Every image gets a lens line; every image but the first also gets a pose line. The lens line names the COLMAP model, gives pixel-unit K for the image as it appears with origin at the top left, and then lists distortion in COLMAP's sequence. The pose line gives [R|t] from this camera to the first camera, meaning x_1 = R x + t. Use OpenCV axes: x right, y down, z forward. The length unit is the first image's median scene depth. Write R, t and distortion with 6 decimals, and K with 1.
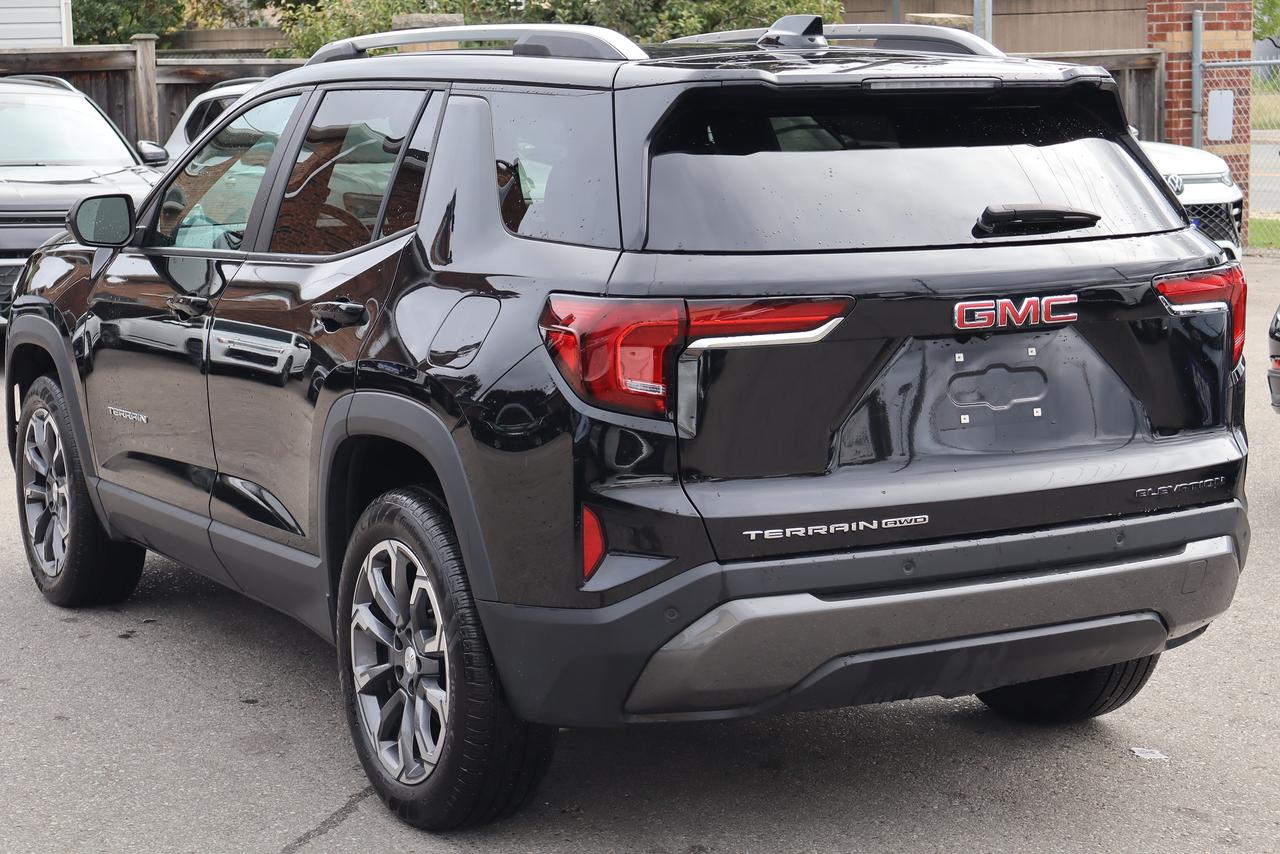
lens RADIAL K [[2539.9, 0, 640.0], [0, 2539.9, 427.0], [0, 0, 1]] dist [0.005465, -0.074676]
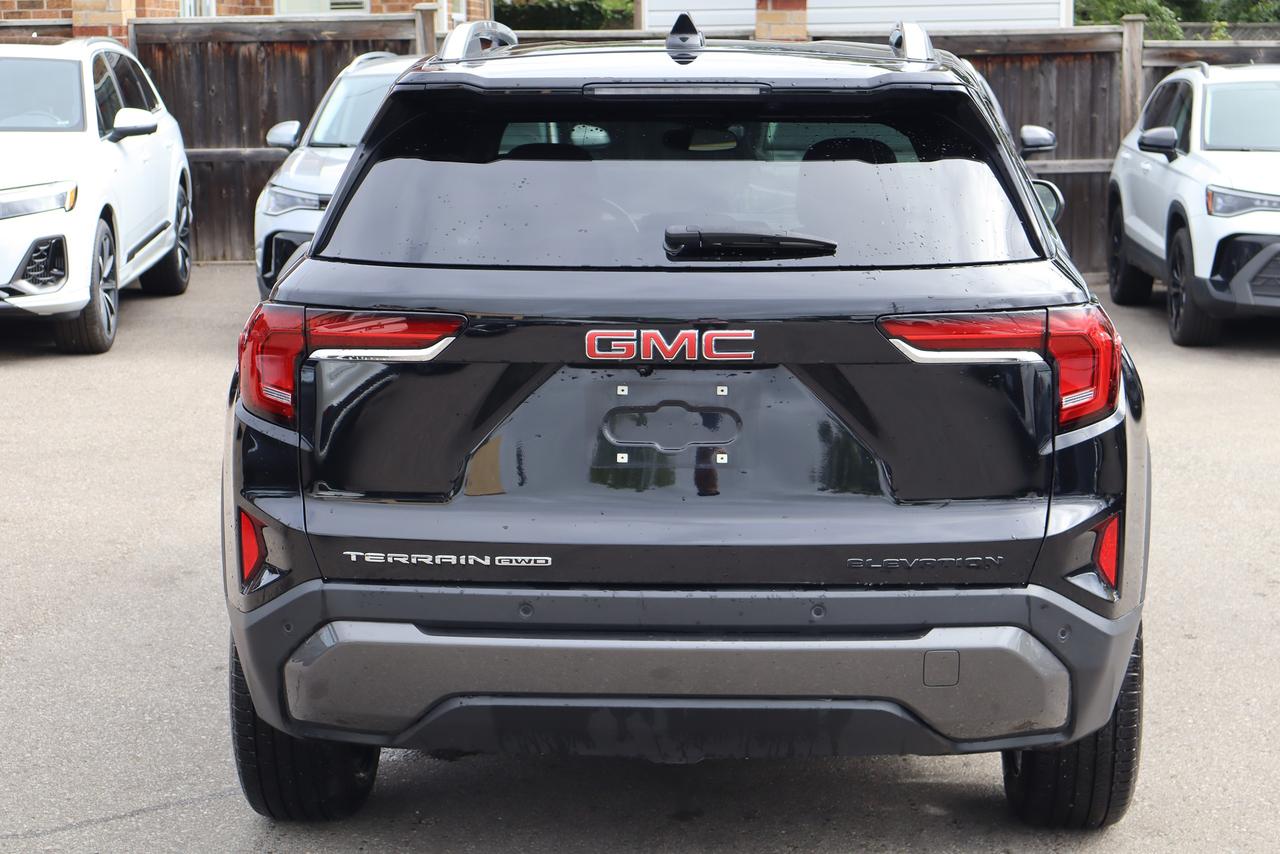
lens RADIAL K [[2597.3, 0, 640.0], [0, 2597.3, 427.0], [0, 0, 1]] dist [0.004407, -0.118634]
pose [[0.844072, 0.084828, -0.529478, 0.625628], [-0.081200, 0.996241, 0.030162, -0.042898], [0.530046, 0.017534, 0.847788, 0.211402]]
